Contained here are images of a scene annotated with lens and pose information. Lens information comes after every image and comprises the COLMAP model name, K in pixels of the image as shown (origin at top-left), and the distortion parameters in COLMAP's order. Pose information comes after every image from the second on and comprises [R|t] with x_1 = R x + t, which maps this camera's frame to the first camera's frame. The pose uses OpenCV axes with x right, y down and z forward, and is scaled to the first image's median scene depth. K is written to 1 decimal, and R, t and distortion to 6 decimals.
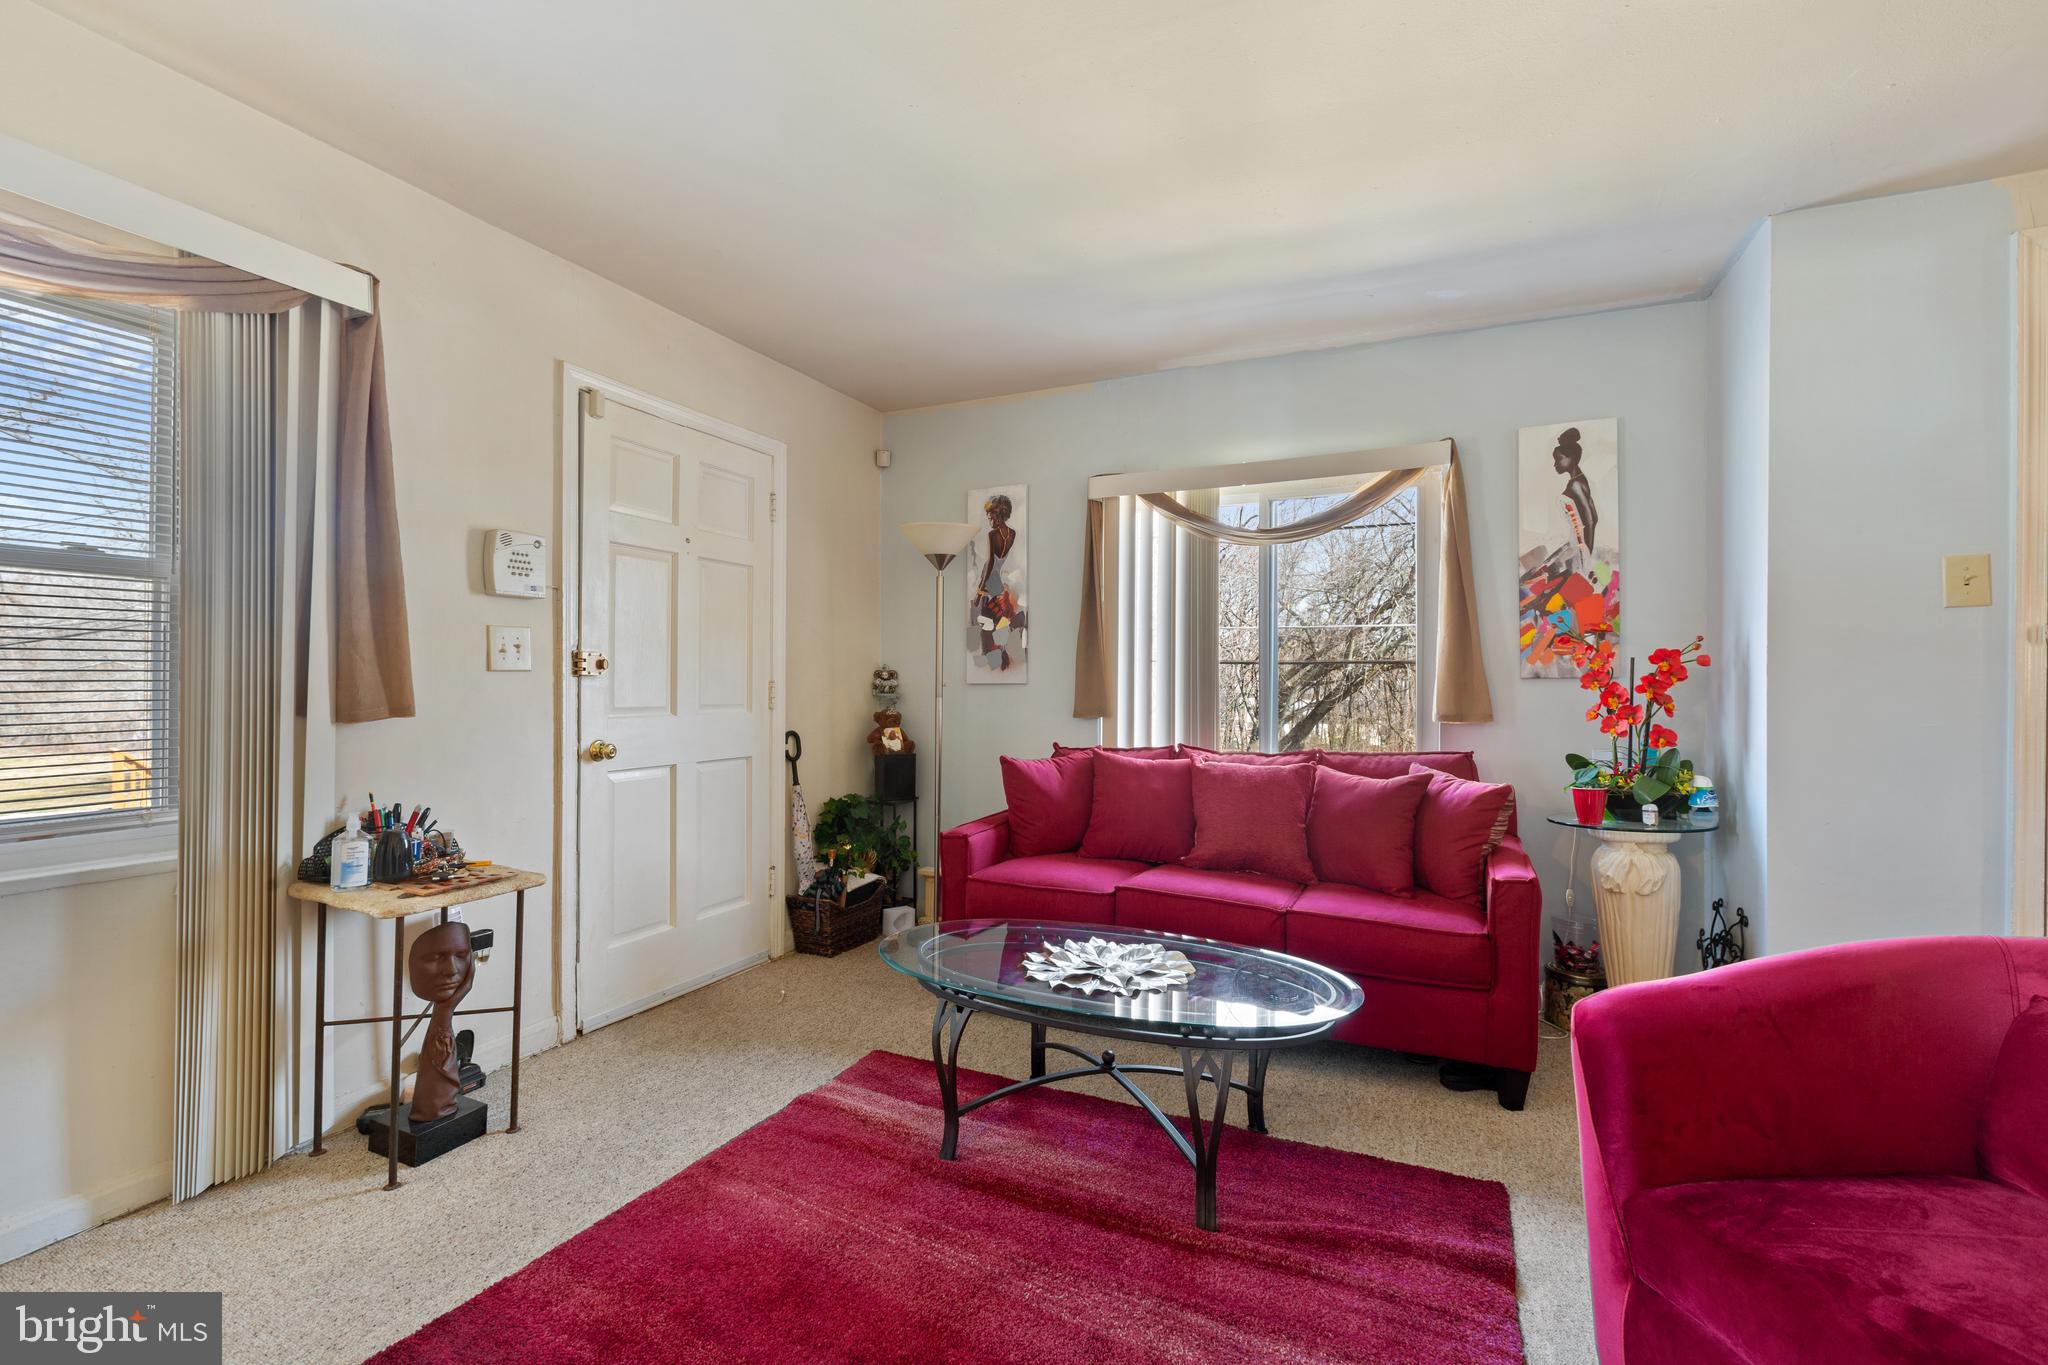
lens RADIAL K [[919.1, 0, 1024.5], [0, 919.1, 686.4], [0, 0, 1]] dist [0.004097, -0.000221]
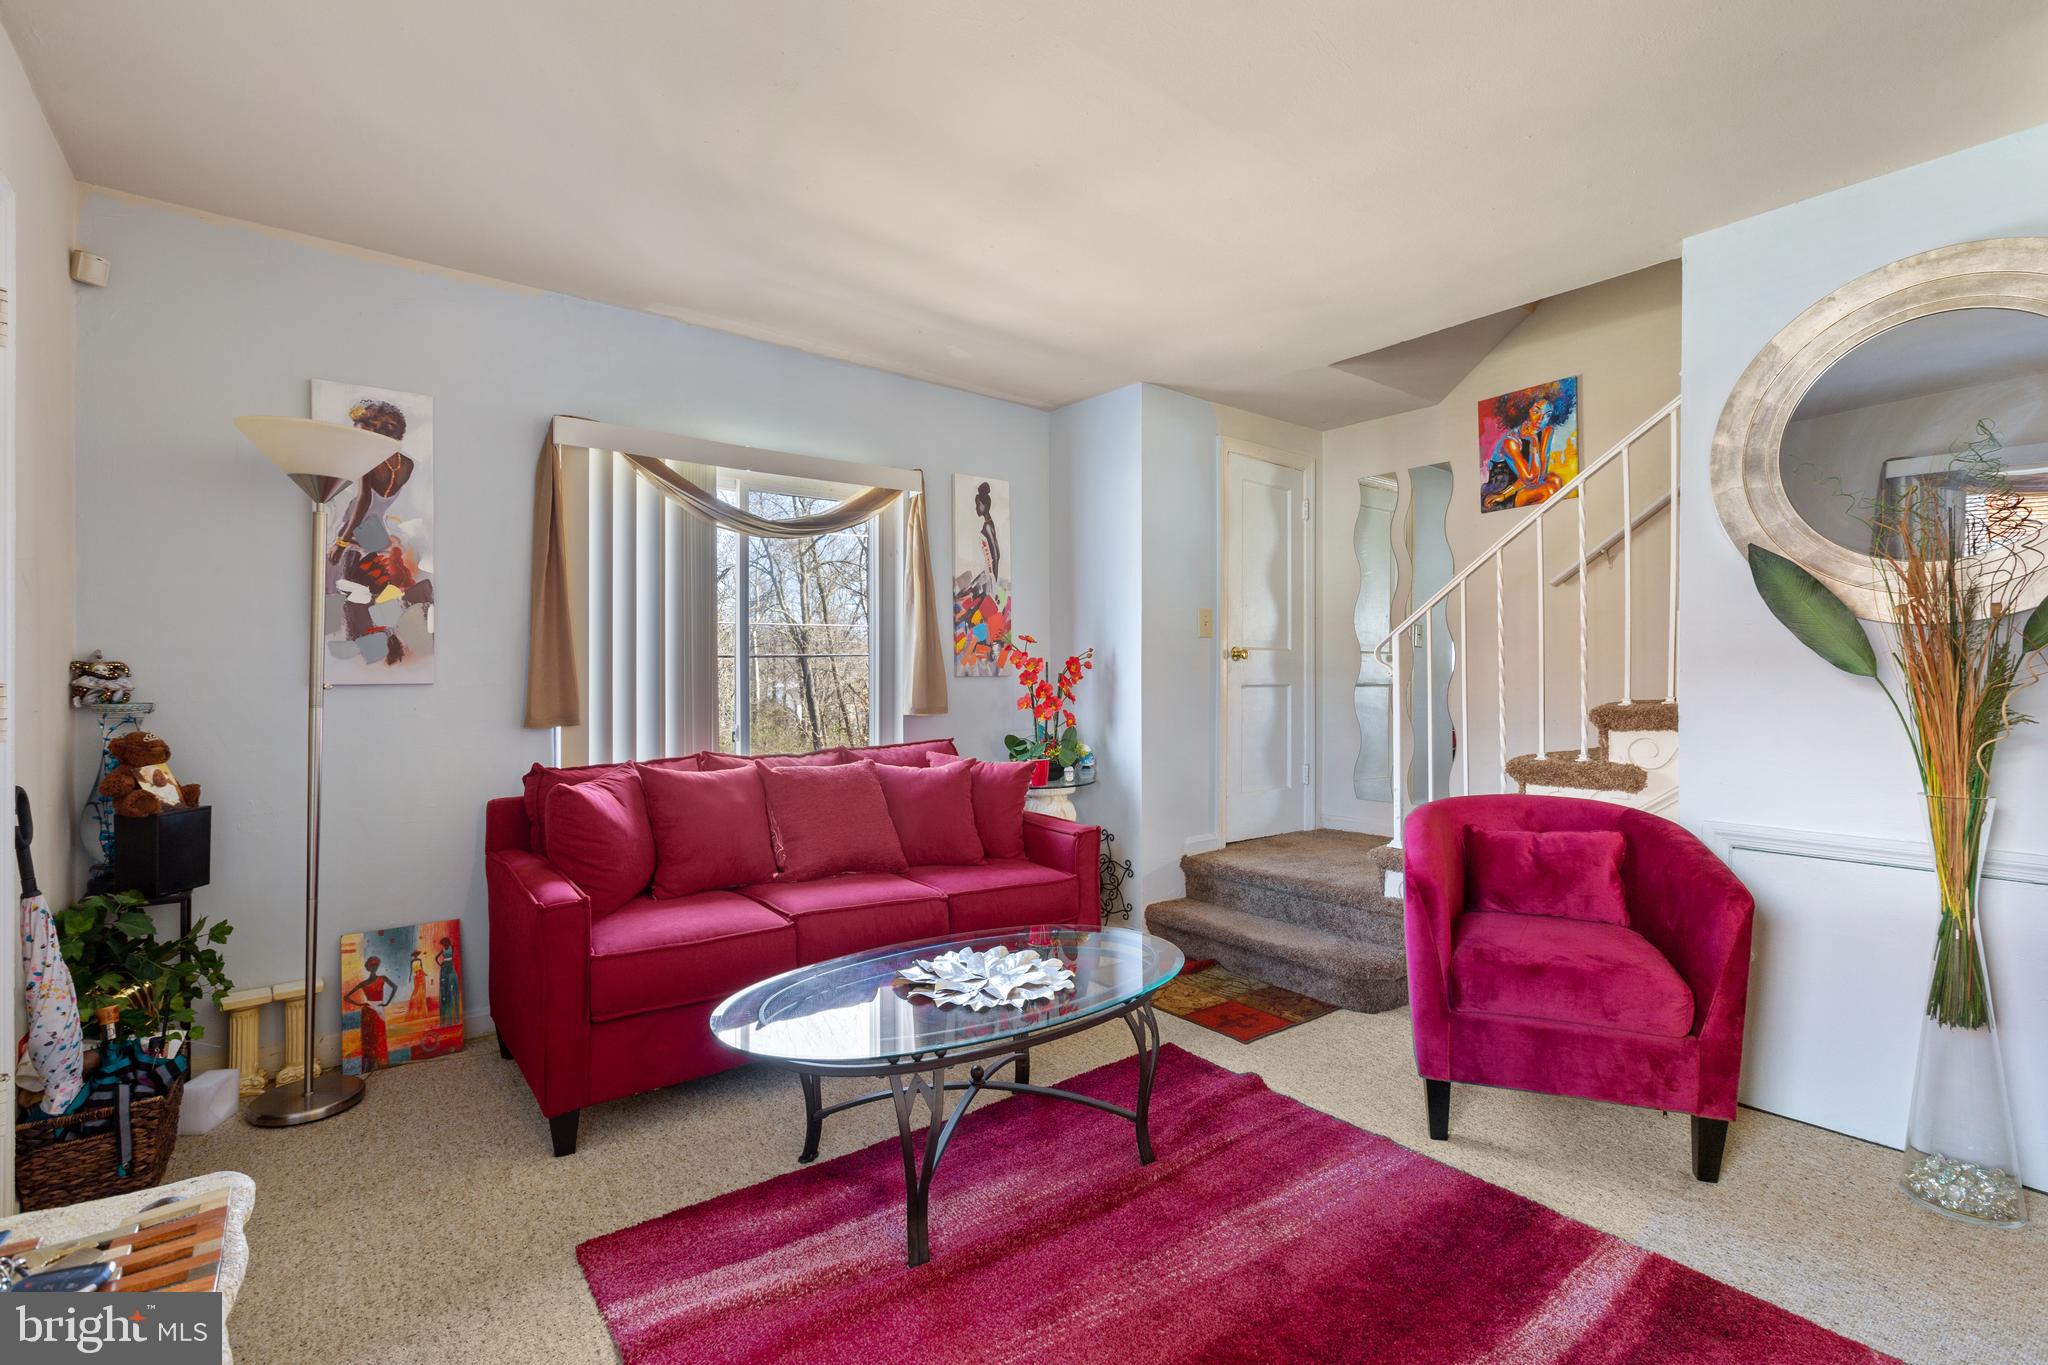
lens RADIAL K [[919.1, 0, 1027.5], [0, 919.1, 679.4], [0, 0, 1]] dist [0.004097, -0.000221]
pose [[0.458697, -0.003130, 0.888587, -0.511439], [0.006331, 0.999980, 0.000254, -0.004989], [-0.888570, 0.005509, 0.458708, 0.353635]]
